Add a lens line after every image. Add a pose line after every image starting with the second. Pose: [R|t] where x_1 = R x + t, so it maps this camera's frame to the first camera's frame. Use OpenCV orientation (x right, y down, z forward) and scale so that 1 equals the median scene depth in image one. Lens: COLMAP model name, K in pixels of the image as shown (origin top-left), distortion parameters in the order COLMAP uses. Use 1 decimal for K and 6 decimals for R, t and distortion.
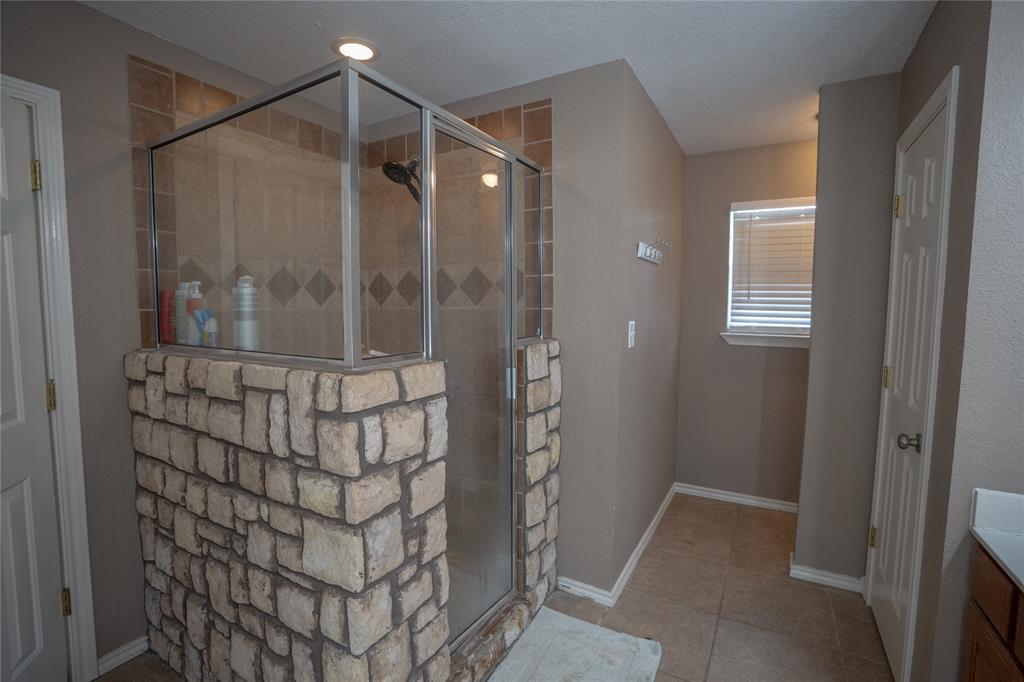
lens RADIAL K [[476.4, 0, 505.6], [0, 476.4, 338.5], [0, 0, 1]] dist [-0.057096, 0.000410]
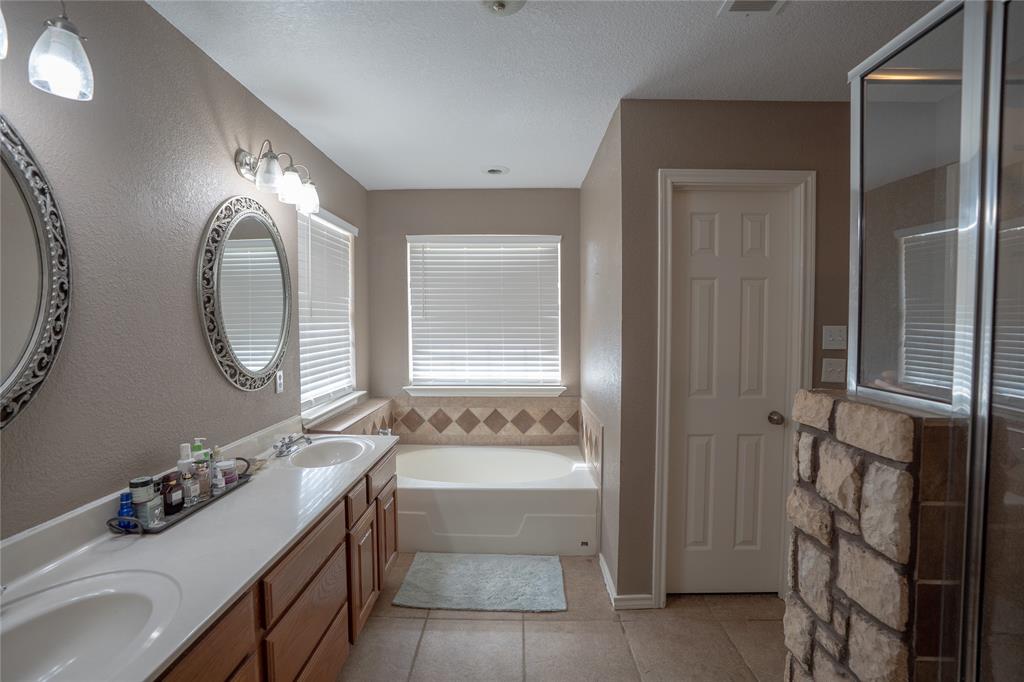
lens RADIAL K [[476.4, 0, 505.6], [0, 476.4, 338.5], [0, 0, 1]] dist [-0.057096, 0.000410]
pose [[-0.878093, 0.010182, -0.478382, 0.676238], [-0.042530, 0.994156, 0.099225, -0.100859], [0.476597, 0.107474, -0.872528, 1.344187]]
